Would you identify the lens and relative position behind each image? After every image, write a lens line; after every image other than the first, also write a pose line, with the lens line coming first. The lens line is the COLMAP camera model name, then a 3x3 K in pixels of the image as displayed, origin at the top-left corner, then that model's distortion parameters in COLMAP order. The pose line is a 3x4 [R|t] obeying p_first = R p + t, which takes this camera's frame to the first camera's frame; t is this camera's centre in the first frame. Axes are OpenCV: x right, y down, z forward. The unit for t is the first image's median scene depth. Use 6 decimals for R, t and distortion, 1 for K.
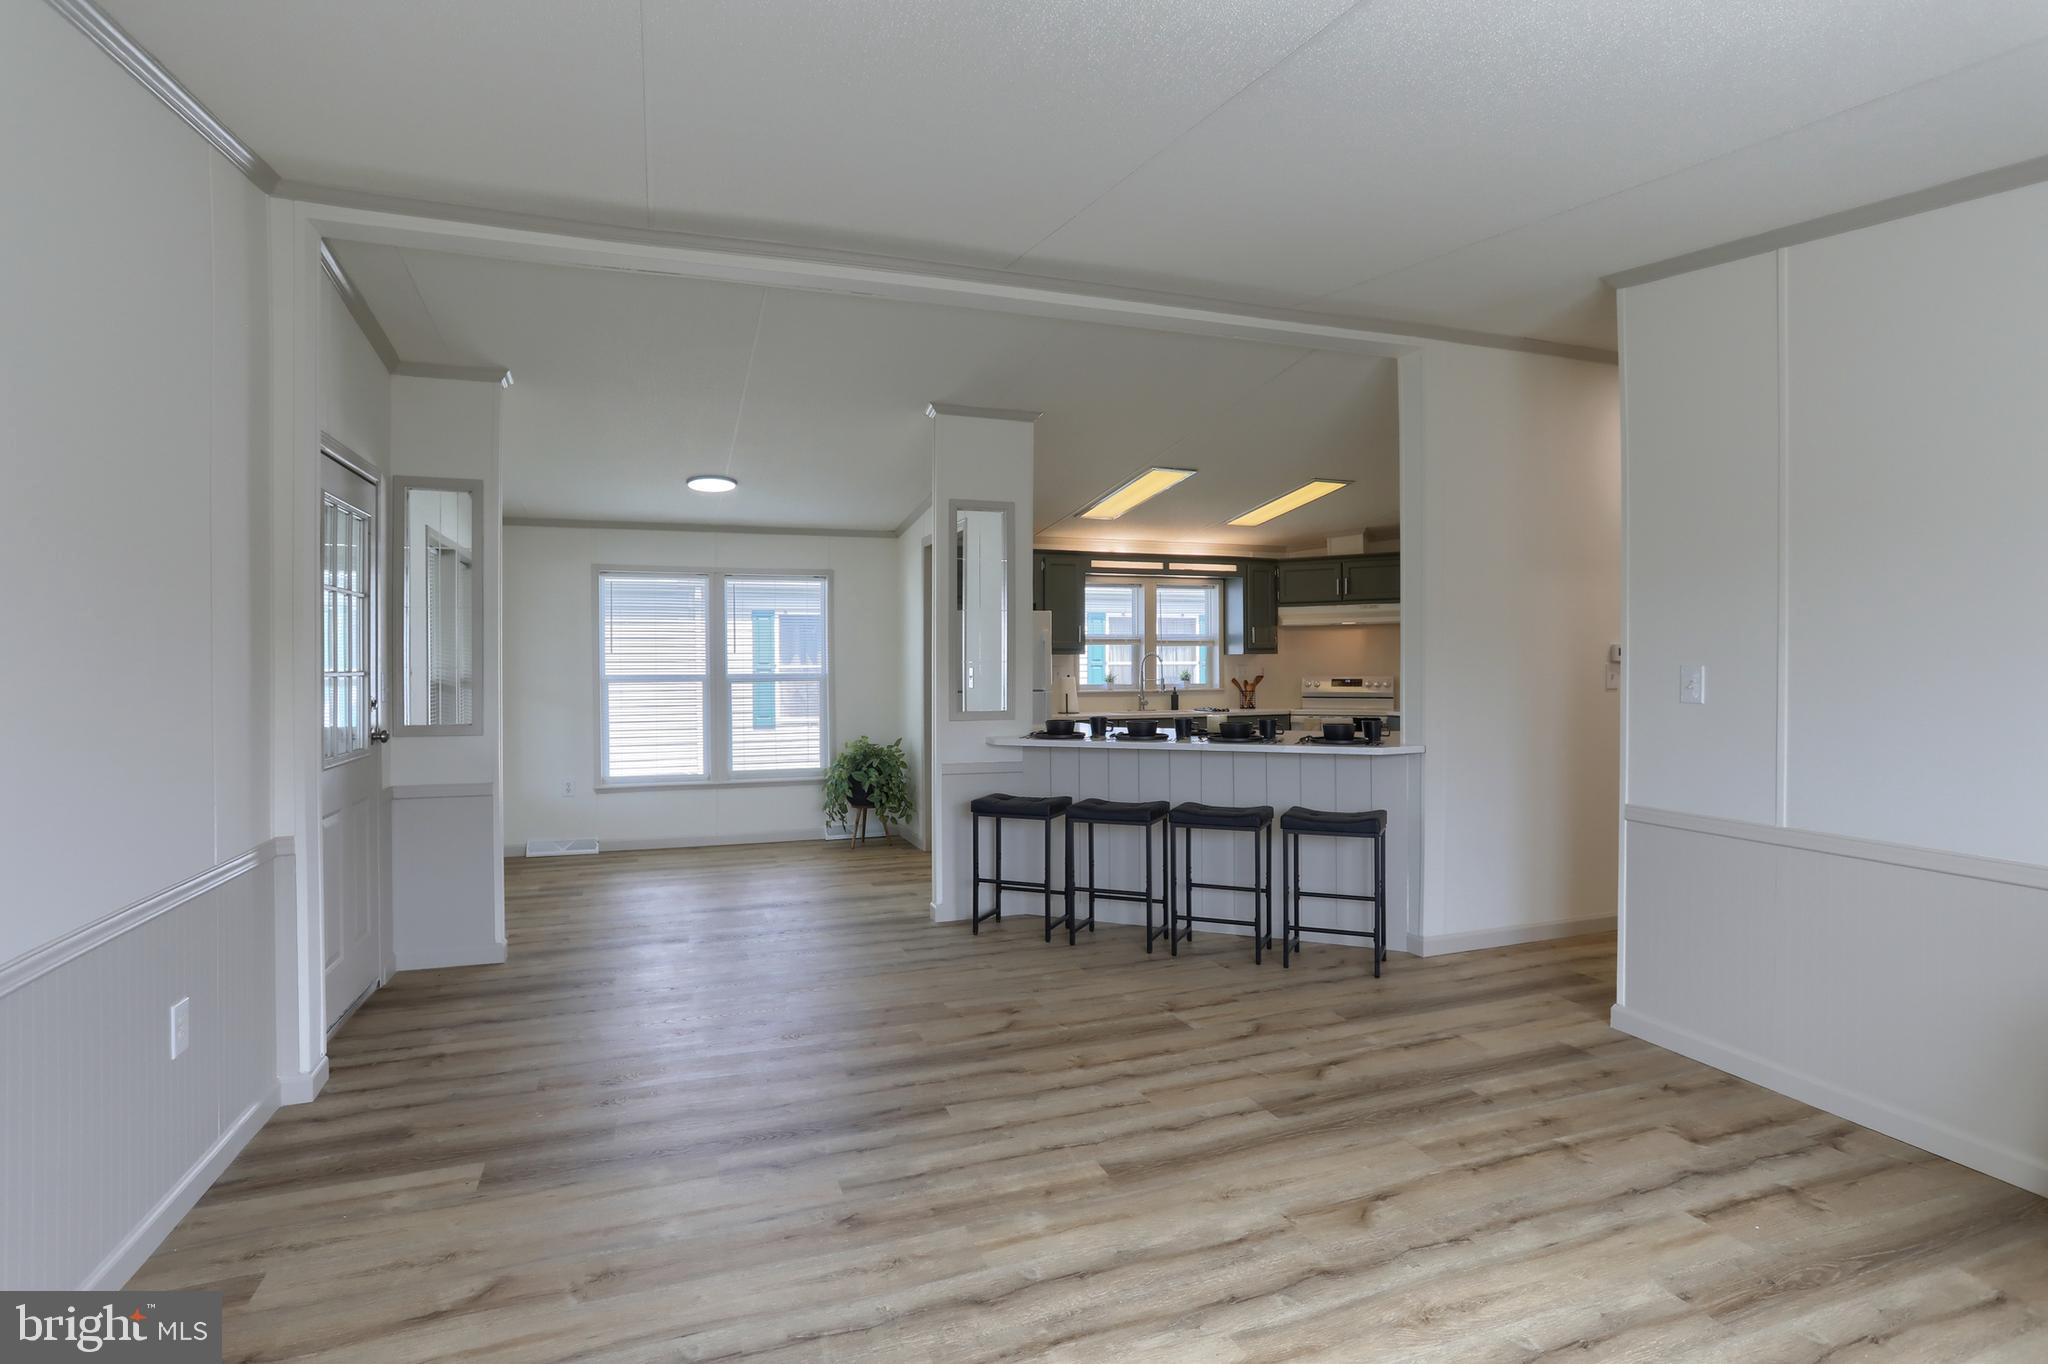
lens RADIAL K [[1036.5, 0, 1034.9], [0, 1036.5, 662.2], [0, 0, 1]] dist [-0.051631, 0.024502]
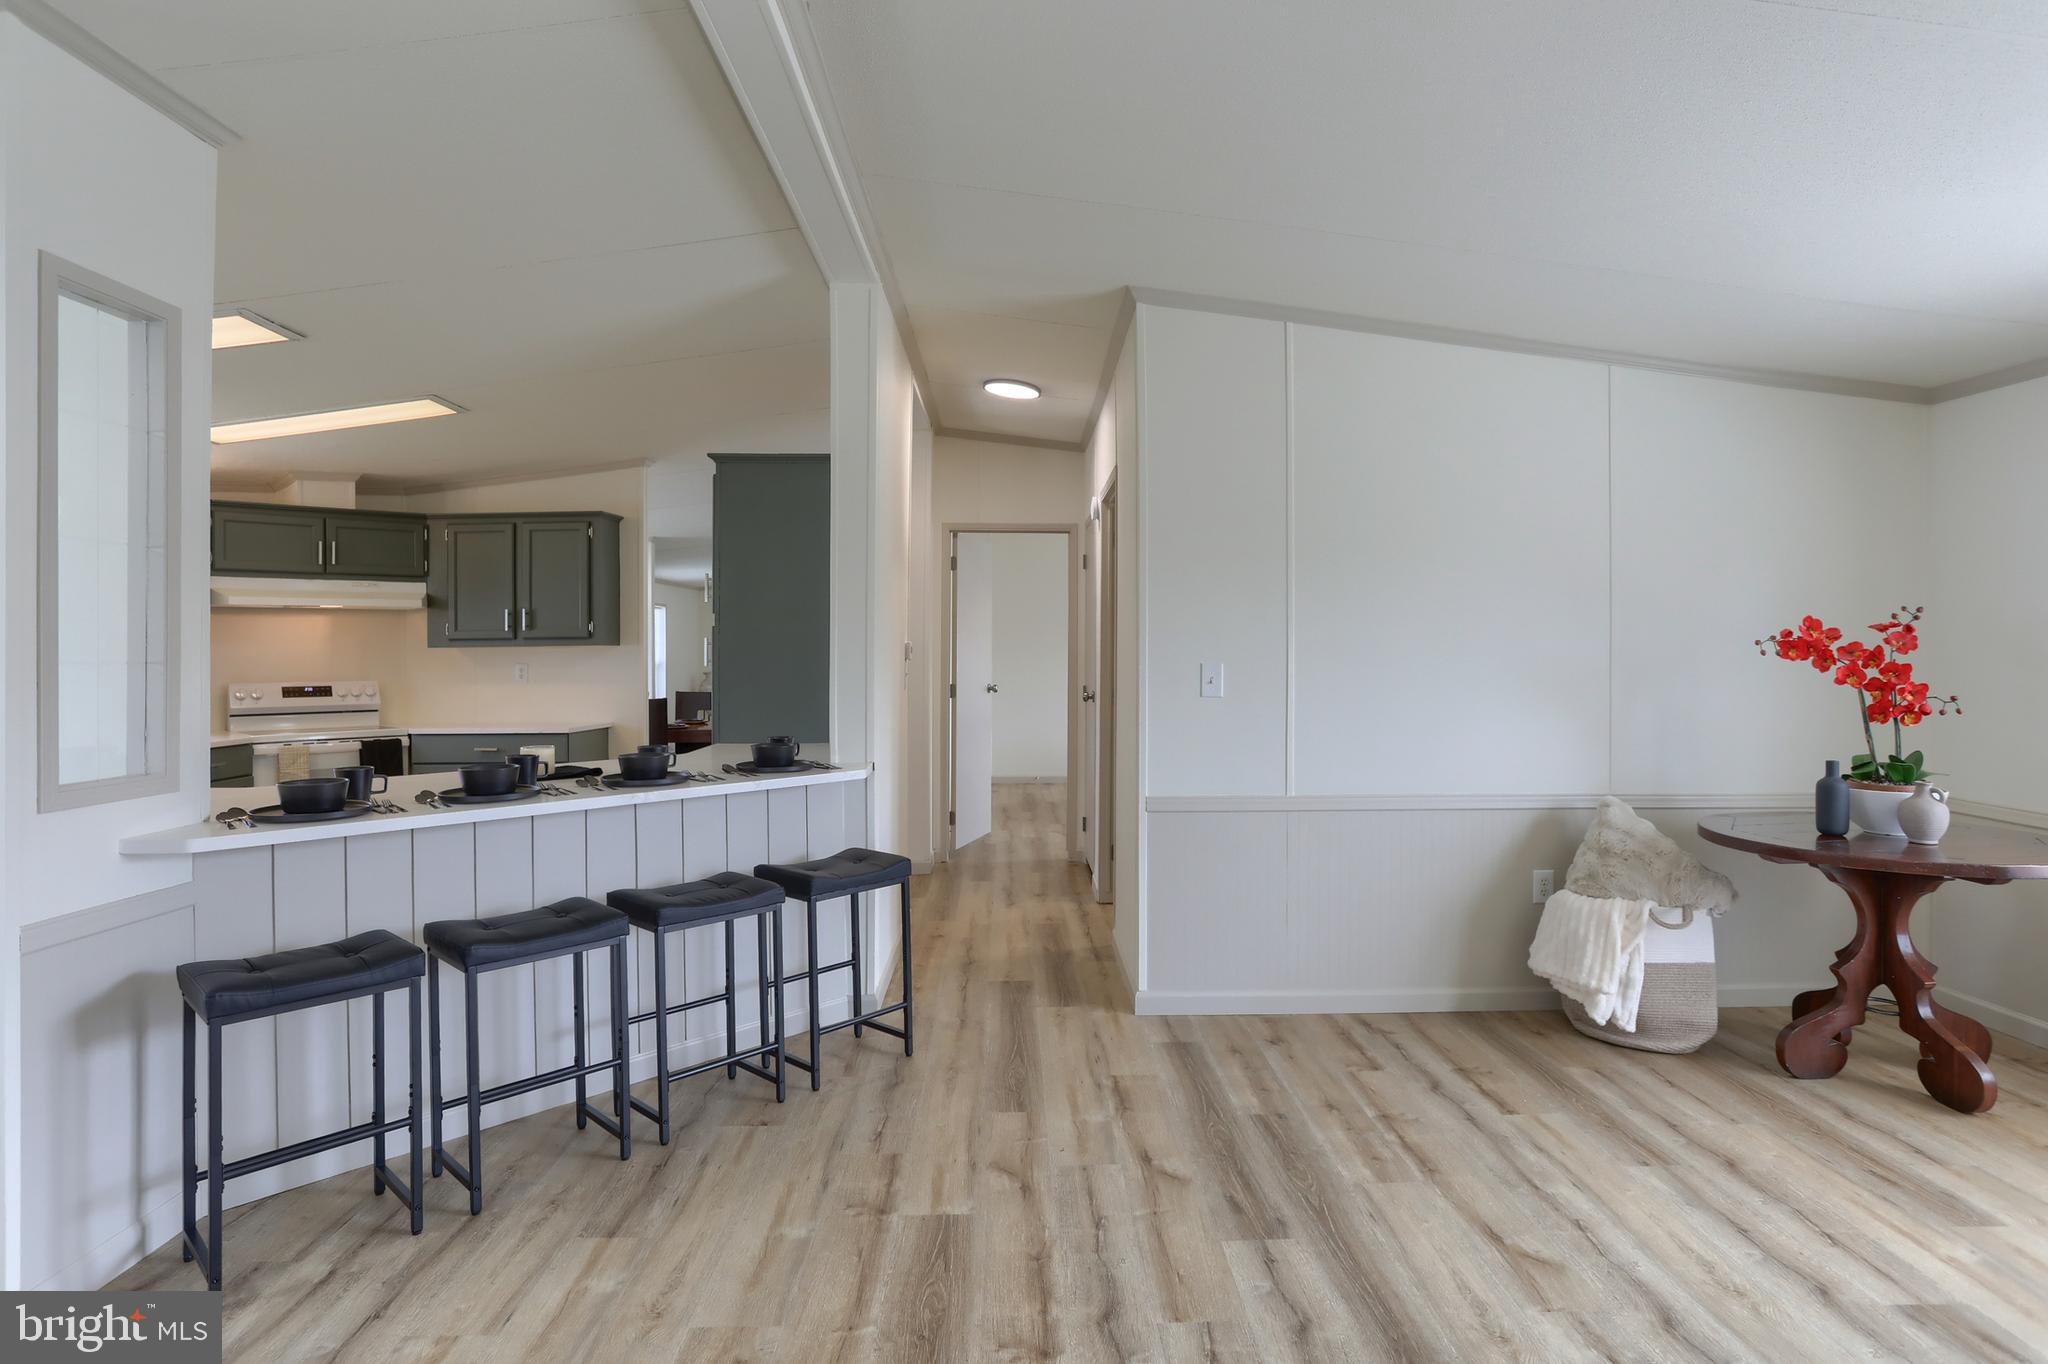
lens RADIAL K [[1053.0, 0, 1043.2], [0, 1053.0, 647.1], [0, 0, 1]] dist [-0.039097, 0.006480]
pose [[0.321859, 0.011618, 0.946716, -0.379985], [0.002663, 0.999910, -0.013177, 0.000598], [-0.946784, 0.006762, 0.321799, 0.599661]]
